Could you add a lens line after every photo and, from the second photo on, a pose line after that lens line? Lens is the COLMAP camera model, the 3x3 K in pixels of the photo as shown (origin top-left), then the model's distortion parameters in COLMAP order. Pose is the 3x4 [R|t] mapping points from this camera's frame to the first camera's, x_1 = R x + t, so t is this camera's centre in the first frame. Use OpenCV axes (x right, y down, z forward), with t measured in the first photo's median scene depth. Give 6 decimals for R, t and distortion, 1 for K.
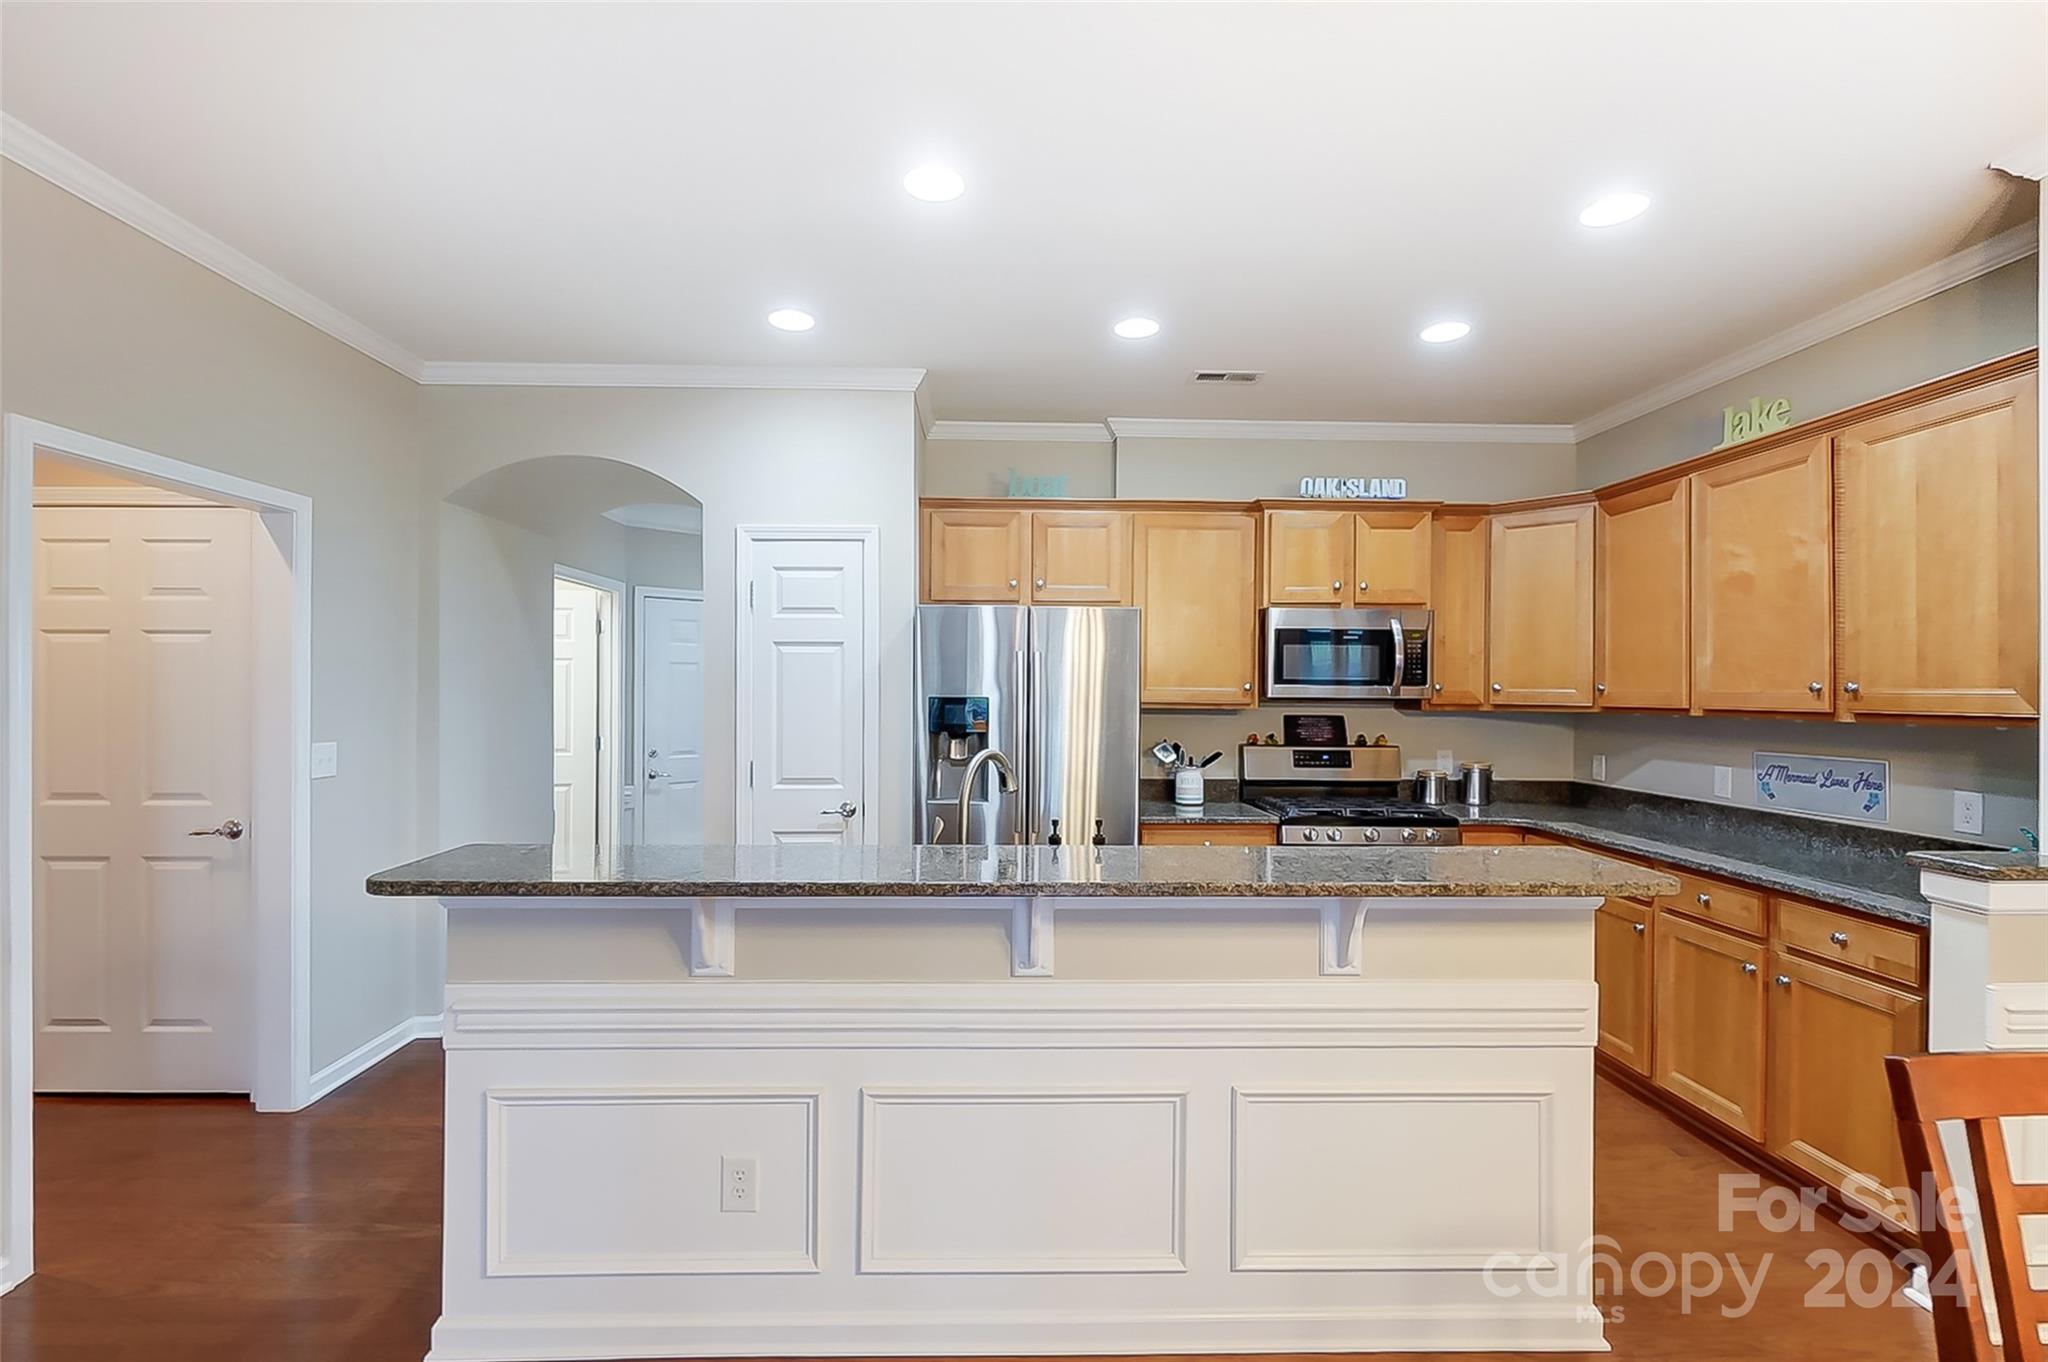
lens RADIAL K [[902.7, 0, 1006.4], [0, 902.7, 680.4], [0, 0, 1]] dist [-0.004035, -0.000768]
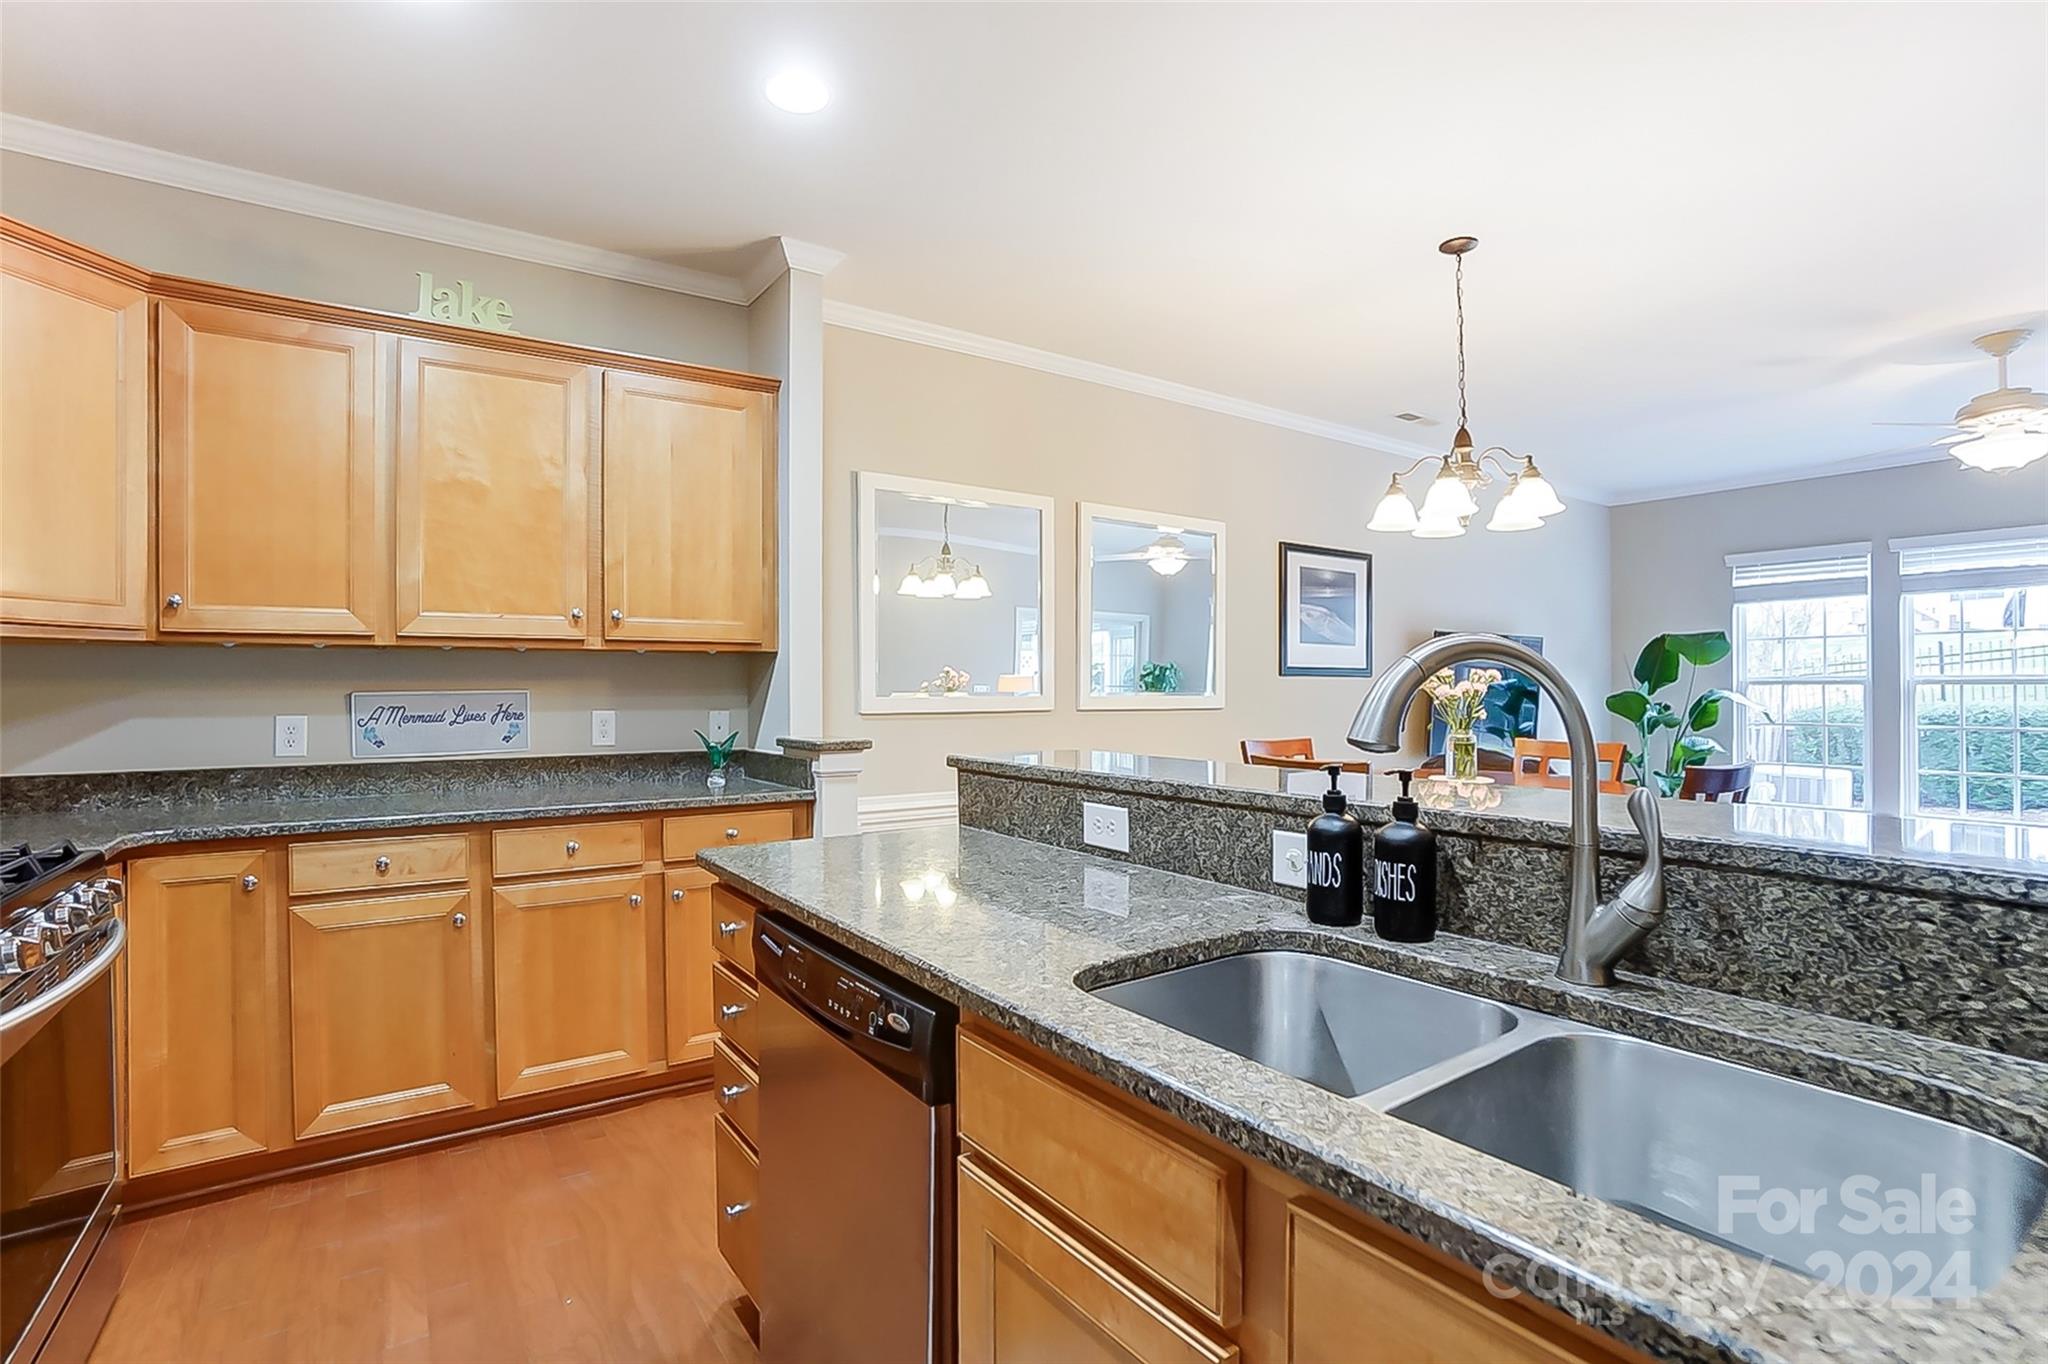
lens RADIAL K [[957.9, 0, 994.4], [0, 957.9, 692.4], [0, 0, 1]] dist [-0.069120, 0.026435]
pose [[-0.532824, -0.011198, 0.846152, -0.162196], [-0.009257, 0.999930, 0.007404, 0.057269], [-0.846175, -0.003888, -0.532890, 0.814422]]
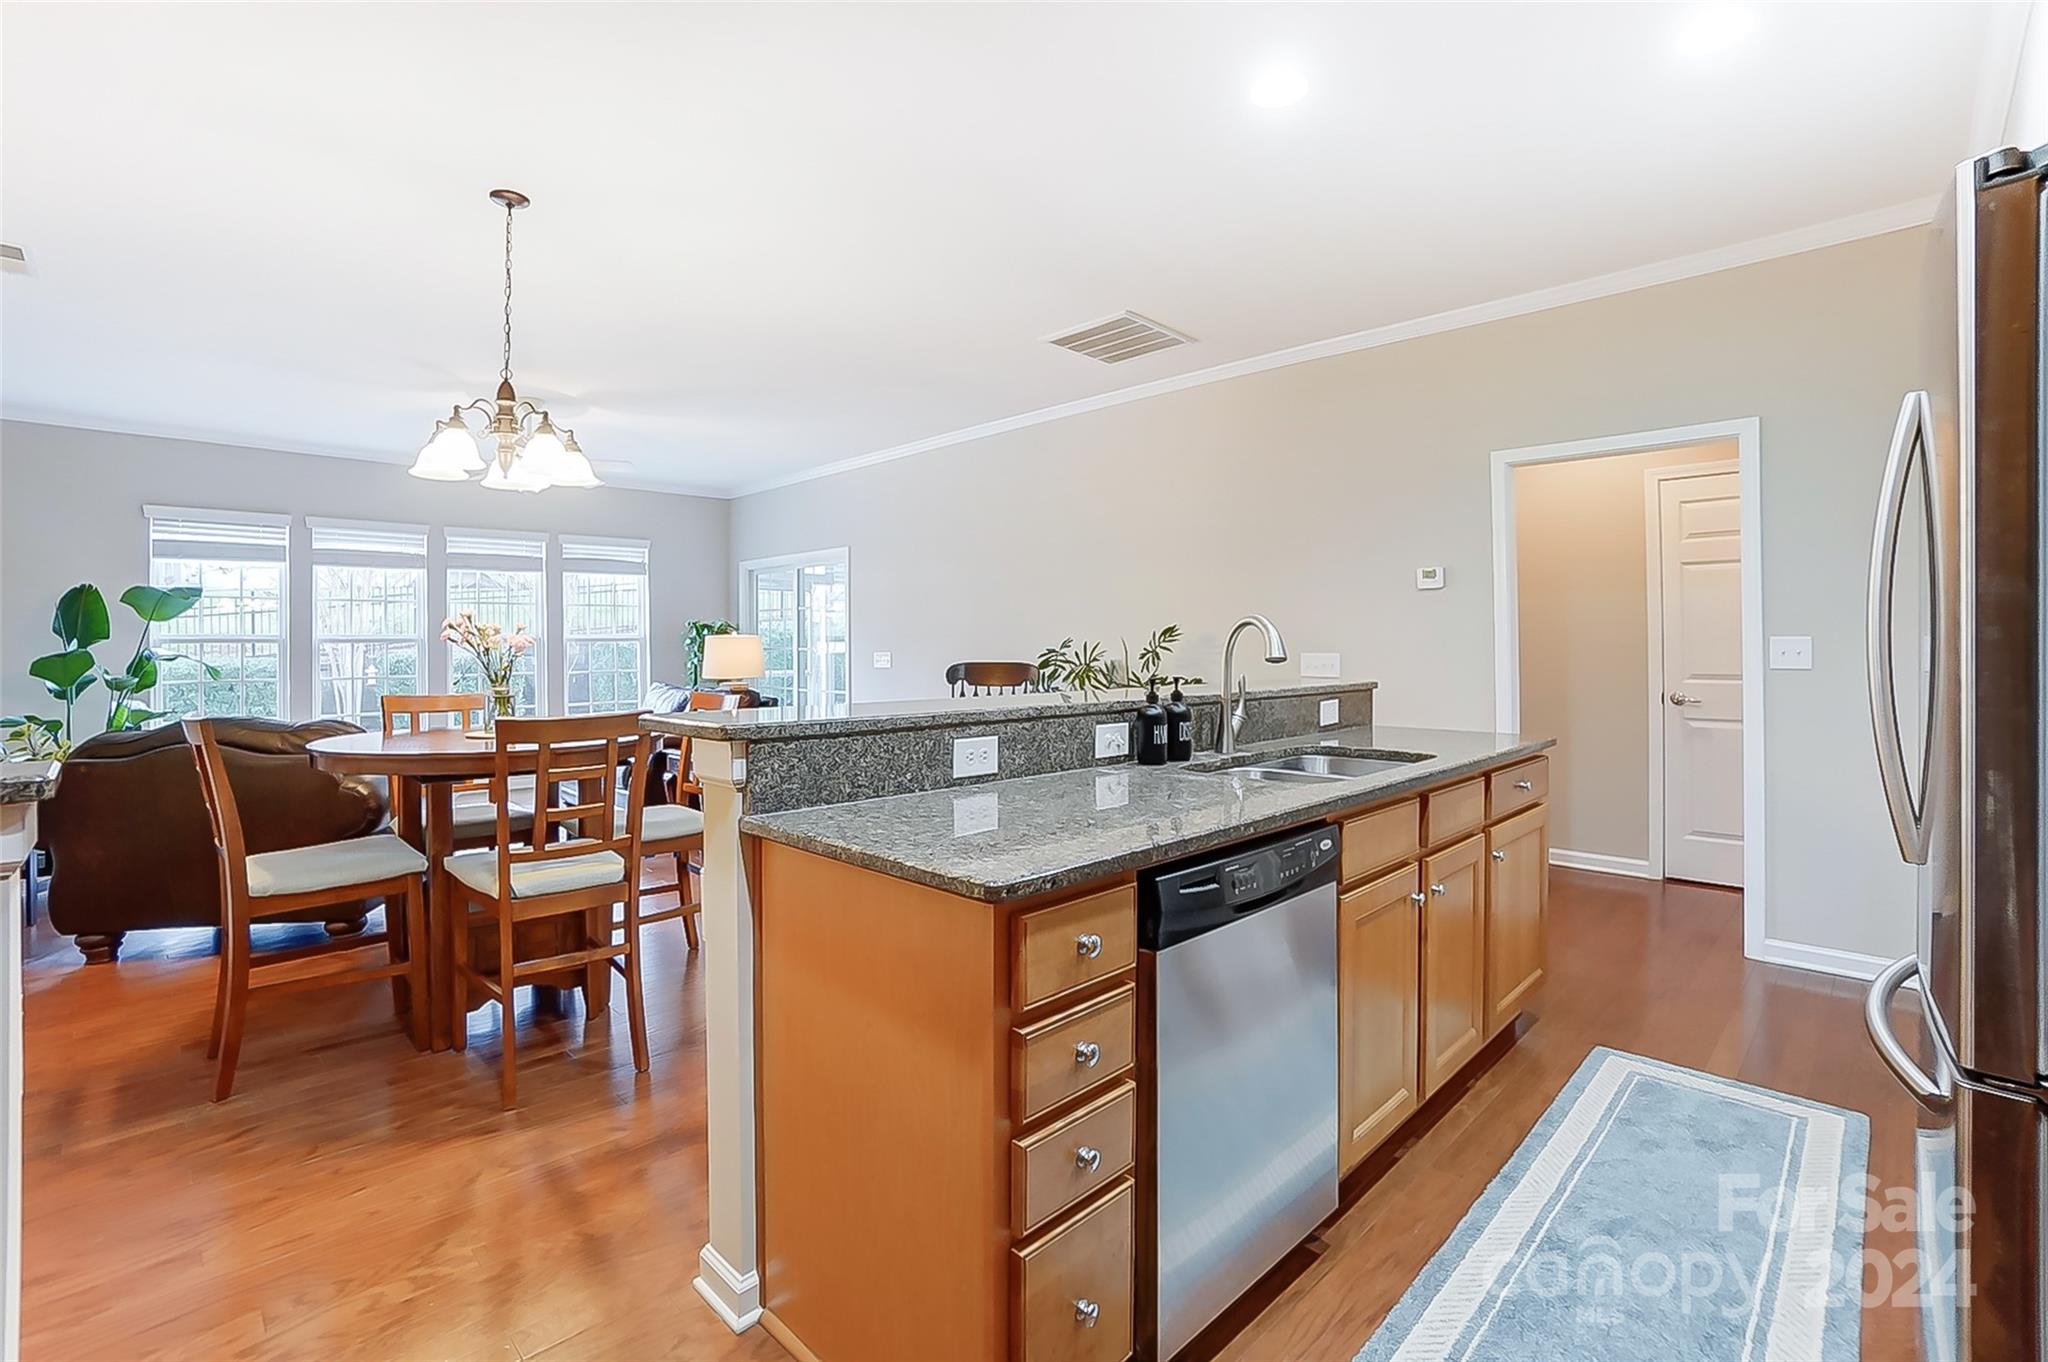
lens RADIAL K [[914.0, 0, 1012.7], [0, 914.0, 643.8], [0, 0, 1]] dist [-0.062373, 0.020795]
pose [[-0.731932, -0.006081, -0.681350, 0.494282], [0.003134, 0.999920, -0.012291, 0.069104], [0.681370, -0.011131, -0.731854, 0.898075]]
